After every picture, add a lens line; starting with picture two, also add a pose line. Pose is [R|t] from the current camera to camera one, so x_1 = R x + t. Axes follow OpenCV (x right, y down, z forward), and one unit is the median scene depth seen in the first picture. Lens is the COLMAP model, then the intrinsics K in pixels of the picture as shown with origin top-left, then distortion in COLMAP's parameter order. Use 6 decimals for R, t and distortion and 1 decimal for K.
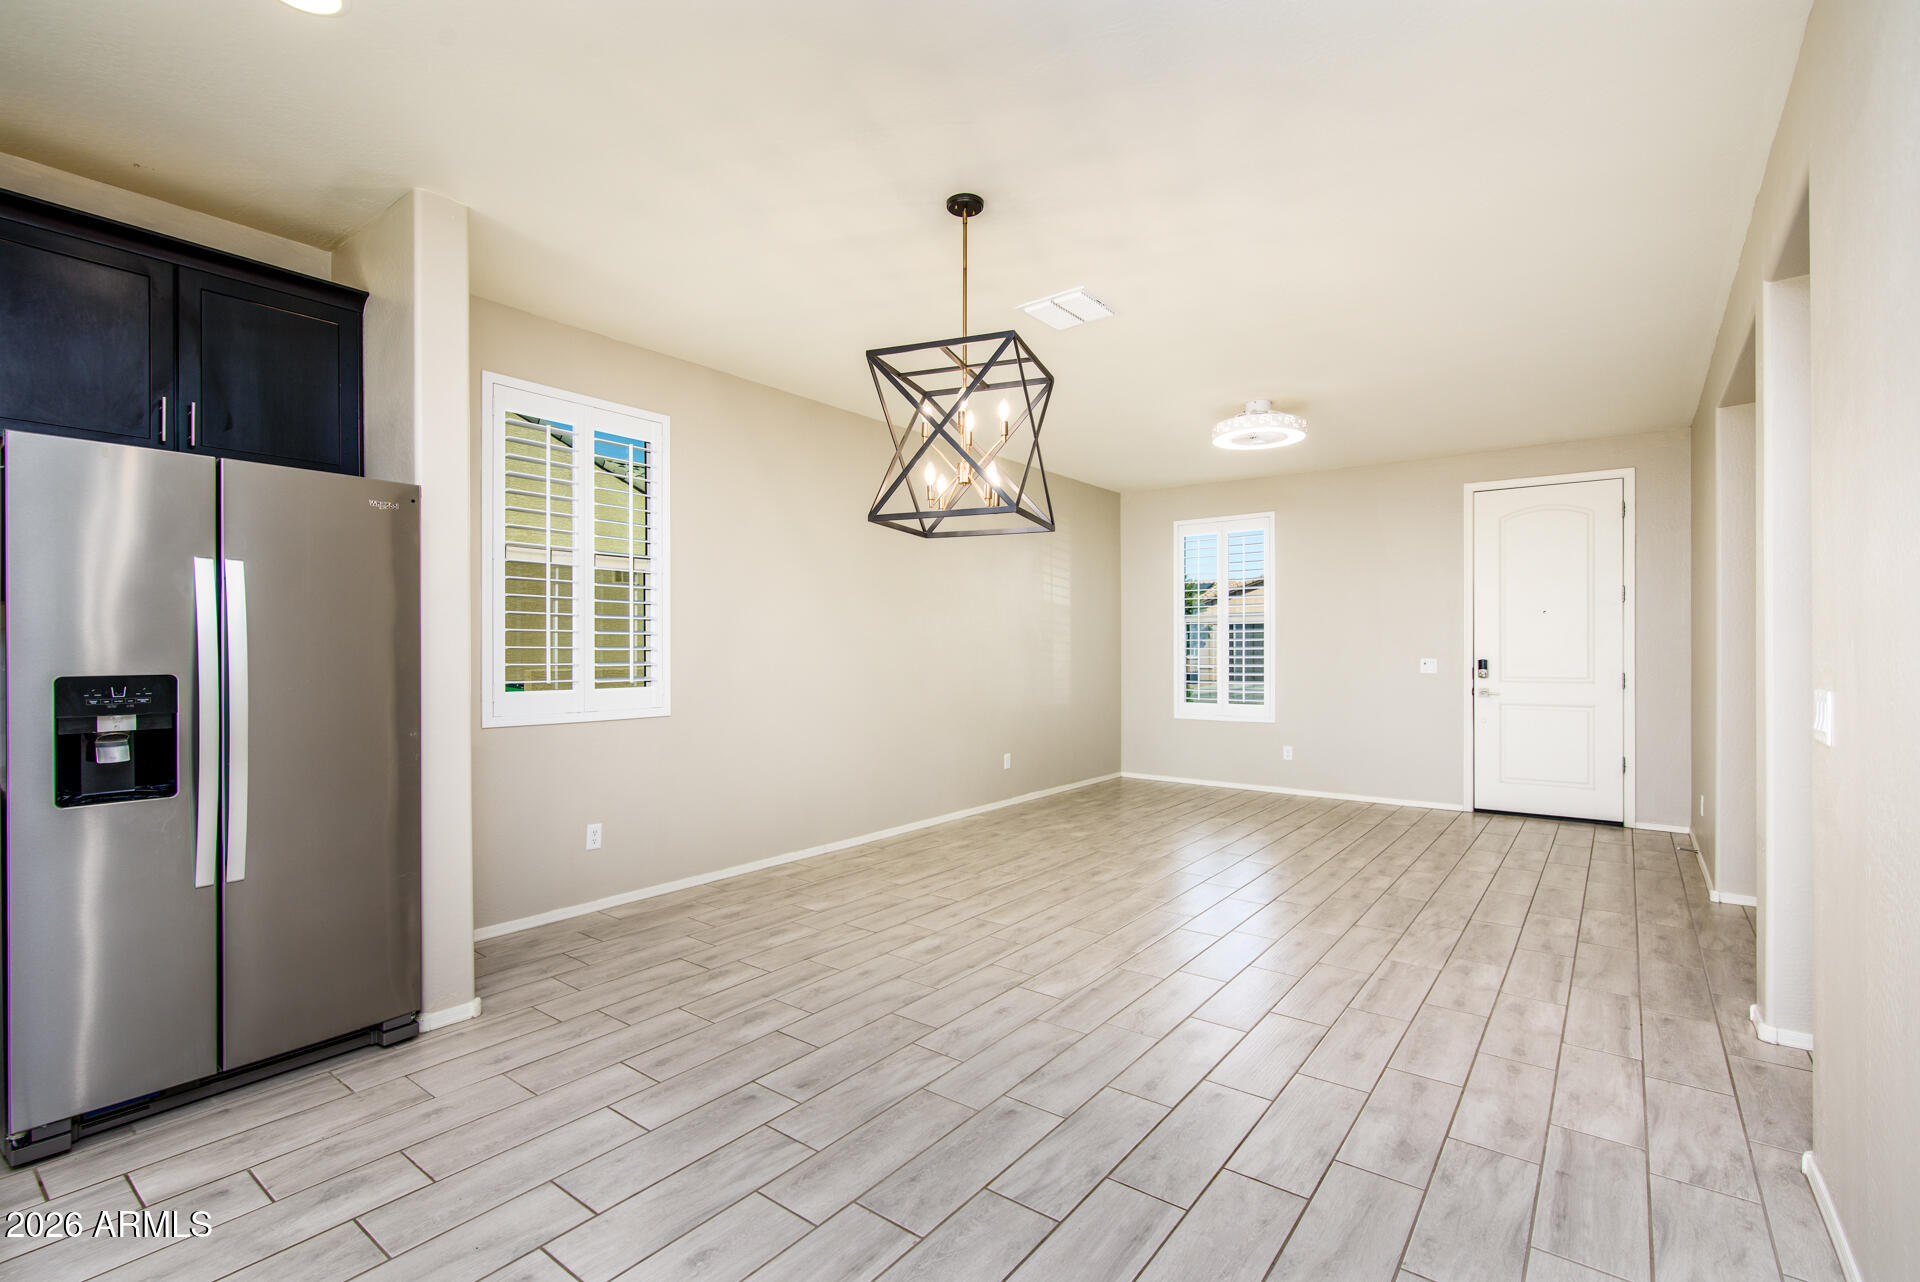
lens RADIAL K [[901.1, 0, 951.8], [0, 901.1, 648.1], [0, 0, 1]] dist [-0.000116, -0.001939]
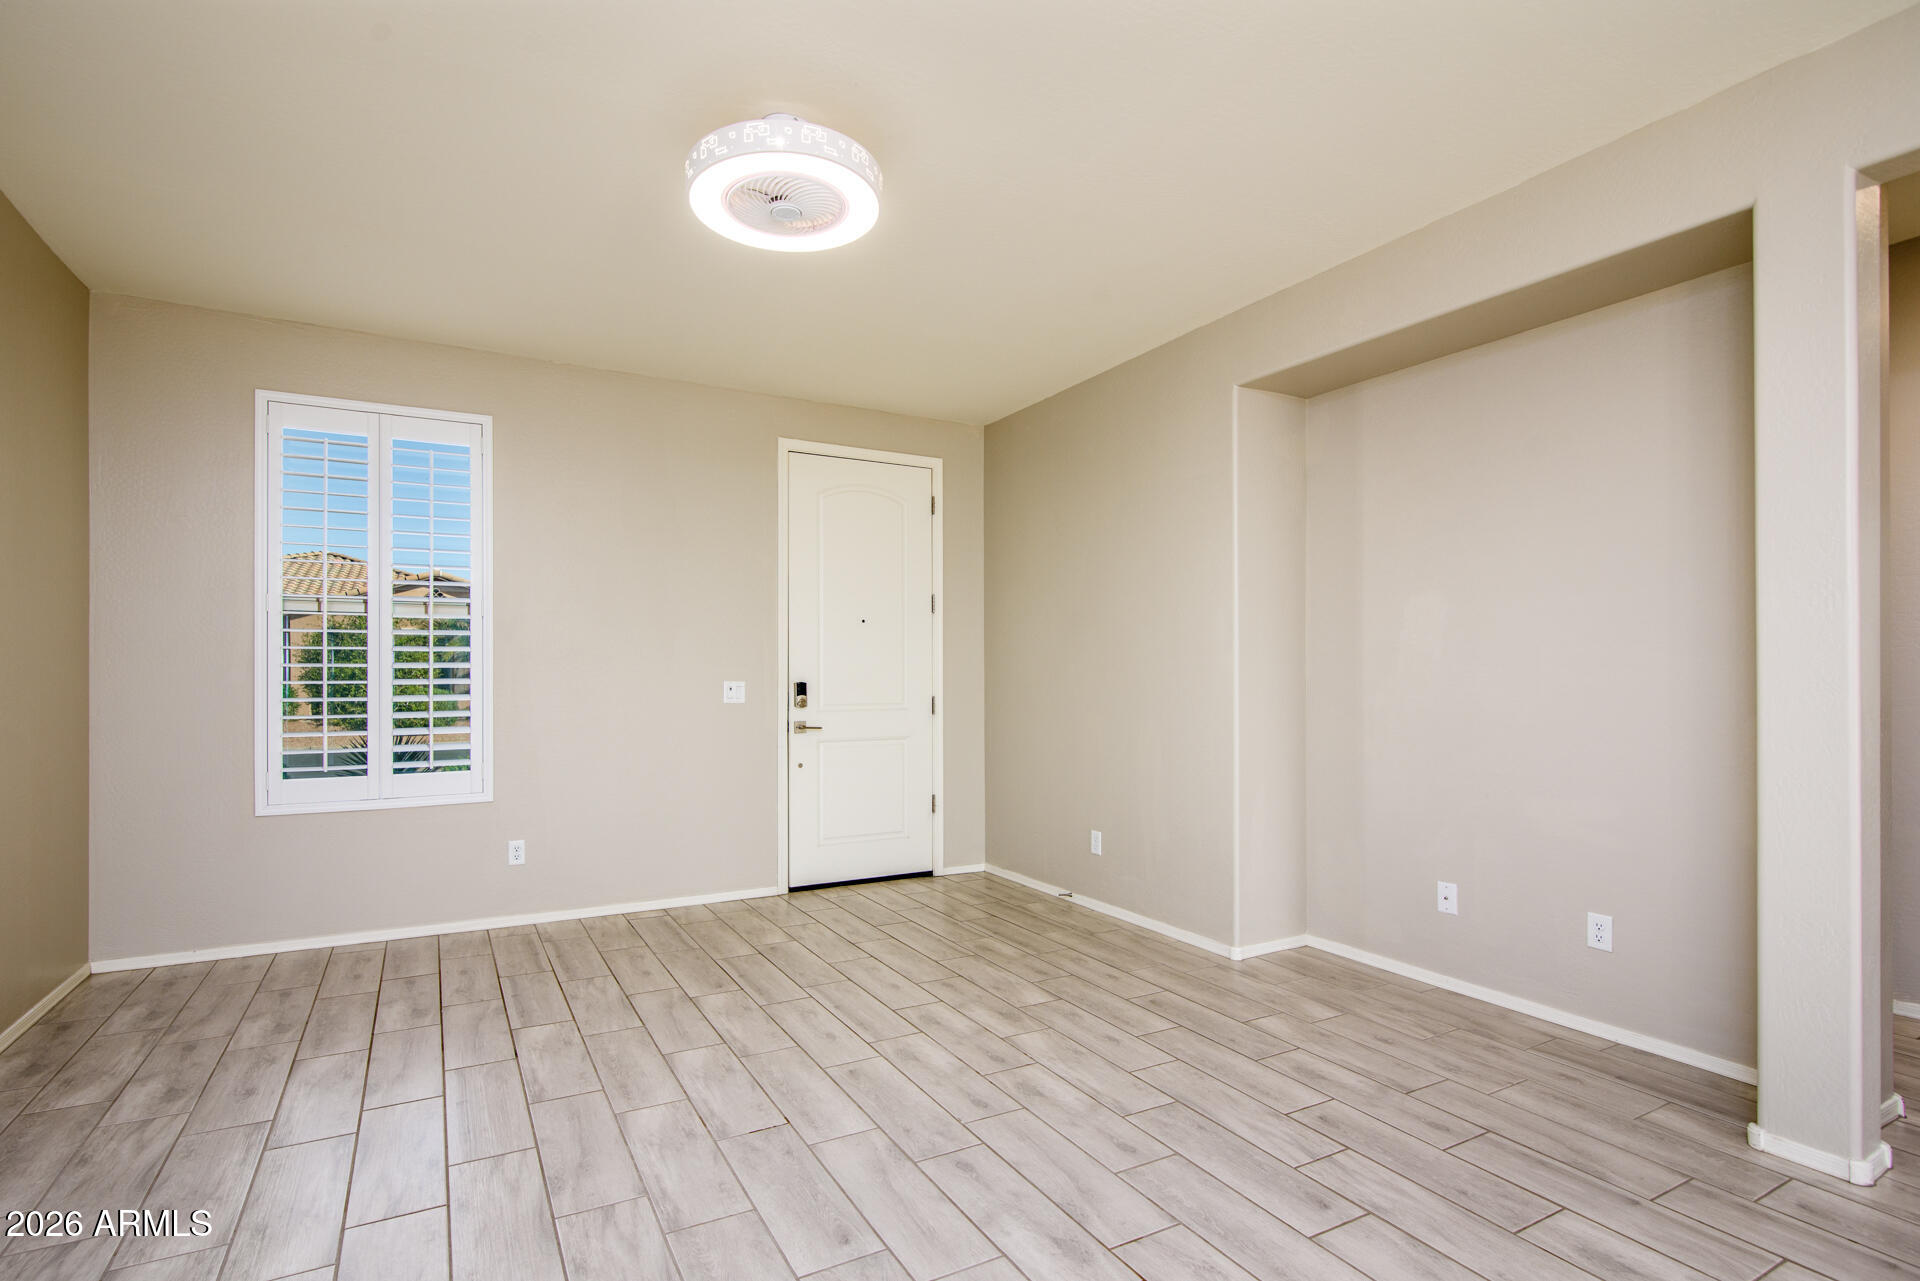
lens RADIAL K [[901.1, 0, 916.3], [0, 901.1, 672.0], [0, 0, 1]] dist [-0.000116, -0.001939]
pose [[0.419962, 0.005706, 0.907524, -0.057987], [0.002889, 0.999967, -0.007624, 0.017036], [-0.907537, 0.005824, 0.419932, 0.978923]]
